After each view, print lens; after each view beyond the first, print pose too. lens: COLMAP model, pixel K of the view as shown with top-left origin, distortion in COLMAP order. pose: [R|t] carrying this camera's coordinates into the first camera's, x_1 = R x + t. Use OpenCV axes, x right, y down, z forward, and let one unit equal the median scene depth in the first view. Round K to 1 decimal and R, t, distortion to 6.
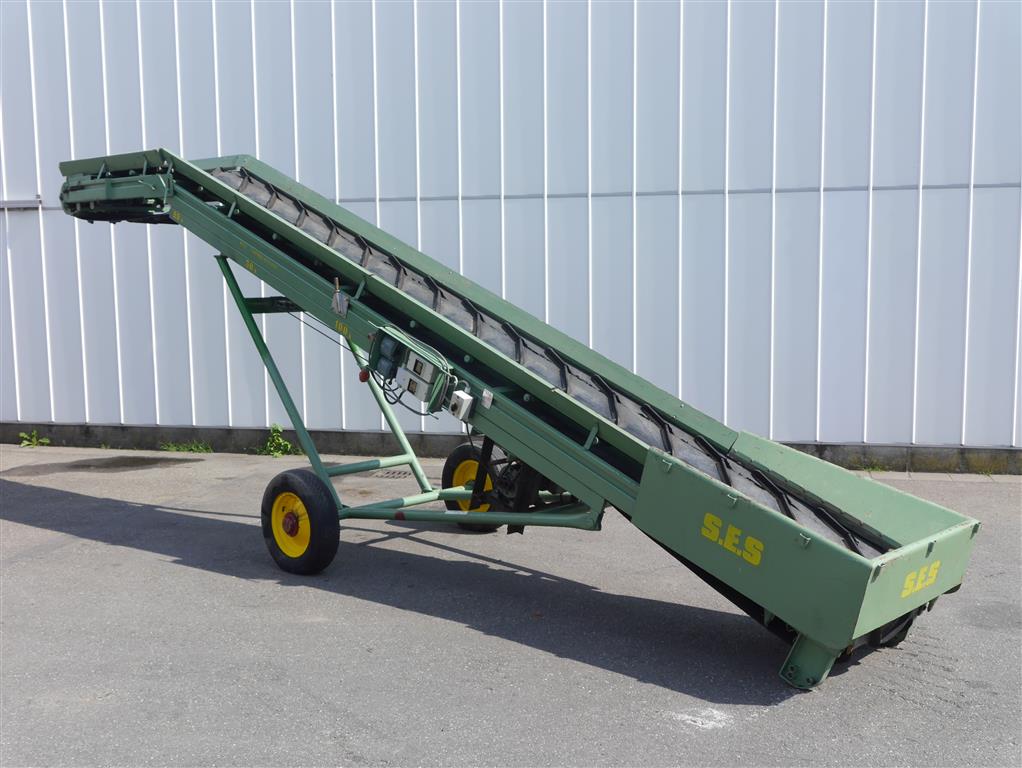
lens RADIAL K [[1126.2, 0, 511.0], [0, 1126.2, 384.0], [0, 0, 1]] dist [-0.014281, -0.002693]
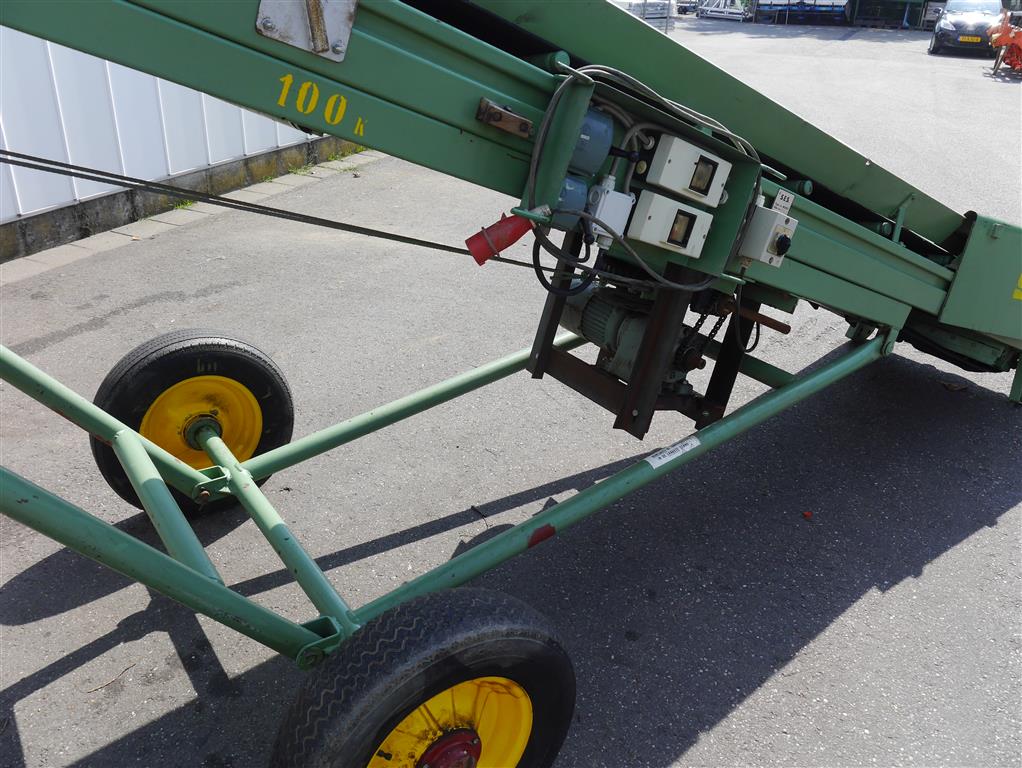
lens RADIAL K [[842.7, 0, 511.0], [0, 842.7, 384.0], [0, 0, 1]] dist [-0.045744, 0.023548]
pose [[0.186742, -0.425492, 0.885485, -0.316047], [0.069402, 0.904802, 0.420138, -0.062995], [-0.979955, -0.017003, 0.198494, 0.830288]]
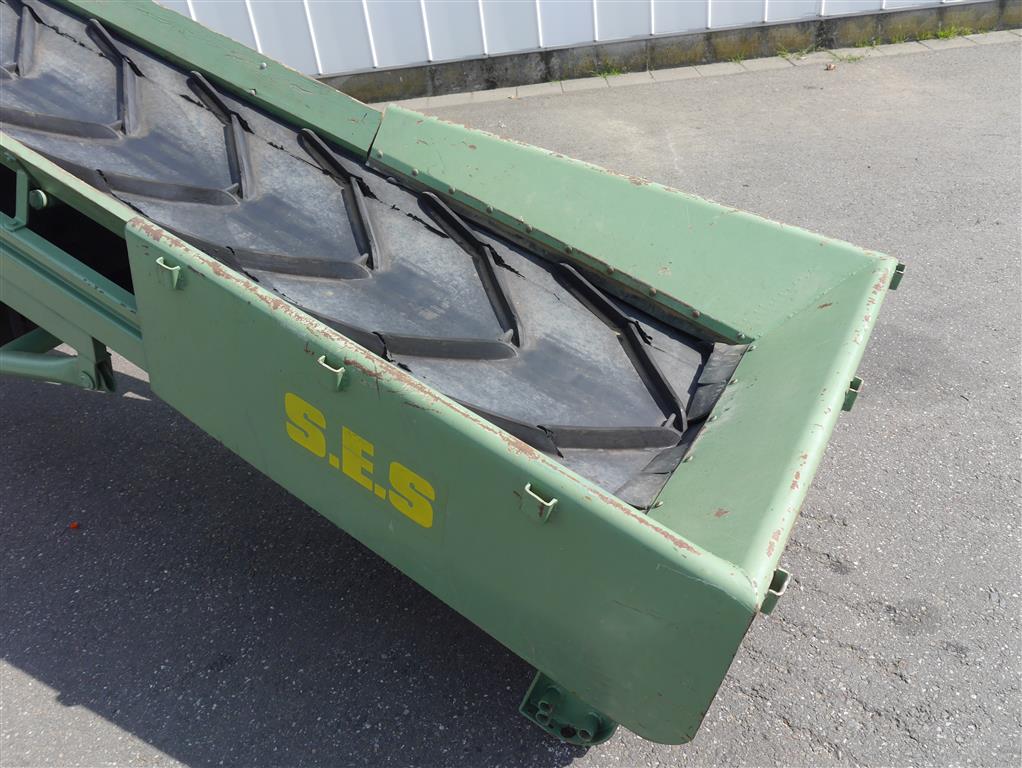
lens RADIAL K [[842.7, 0, 511.0], [0, 842.7, 384.0], [0, 0, 1]] dist [-0.045744, 0.023548]
pose [[0.963812, -0.214183, 0.158720, 0.134962], [0.125114, 0.889170, 0.440141, -0.002623], [-0.235399, -0.404355, 0.883790, 0.486940]]
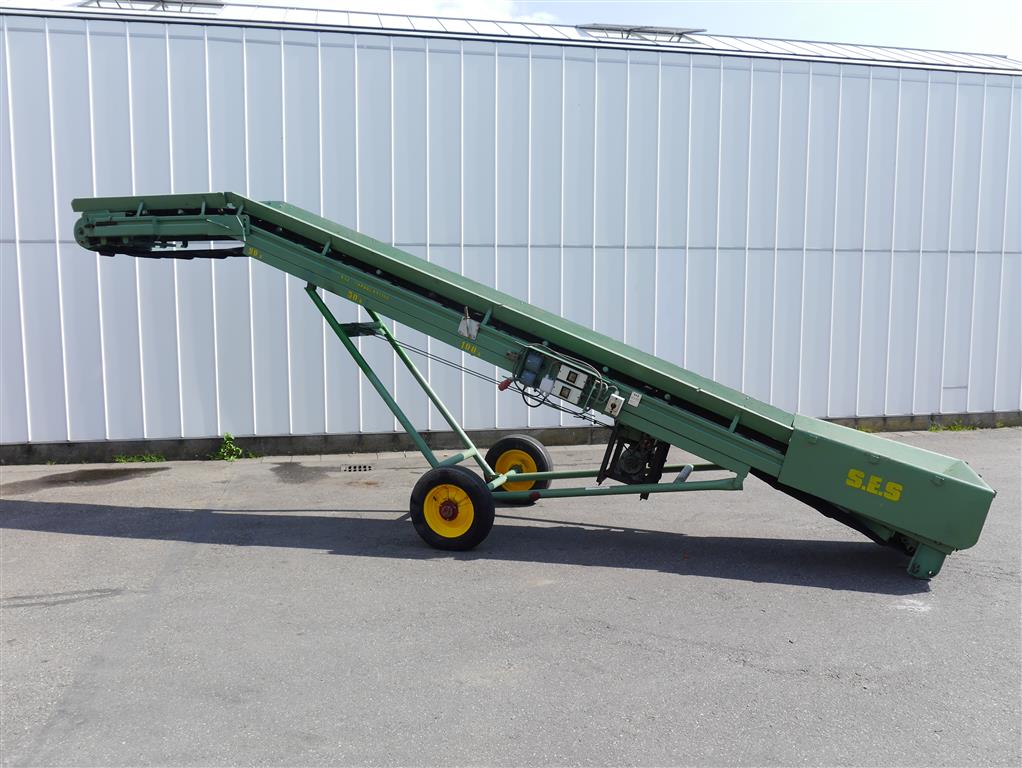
lens RADIAL K [[842.7, 0, 511.0], [0, 842.7, 384.0], [0, 0, 1]] dist [-0.045744, 0.023548]
pose [[0.907656, -0.033269, 0.418394, -0.450361], [0.035660, 0.999362, 0.002104, -0.009304], [-0.418197, 0.013010, 0.908263, 0.131631]]
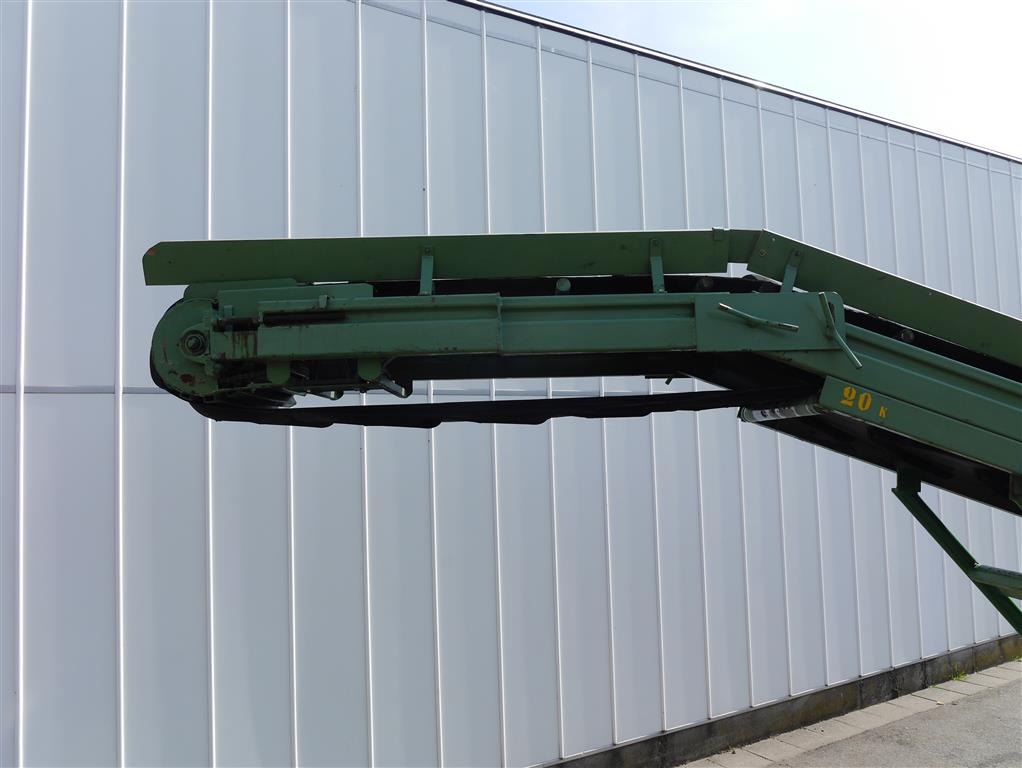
lens RADIAL K [[842.7, 0, 511.0], [0, 842.7, 384.0], [0, 0, 1]] dist [-0.045744, 0.023548]
pose [[0.705461, 0.041033, 0.707560, -0.627026], [0.105864, 0.981023, -0.162442, -0.129525], [-0.700798, 0.189502, 0.687729, 0.949276]]
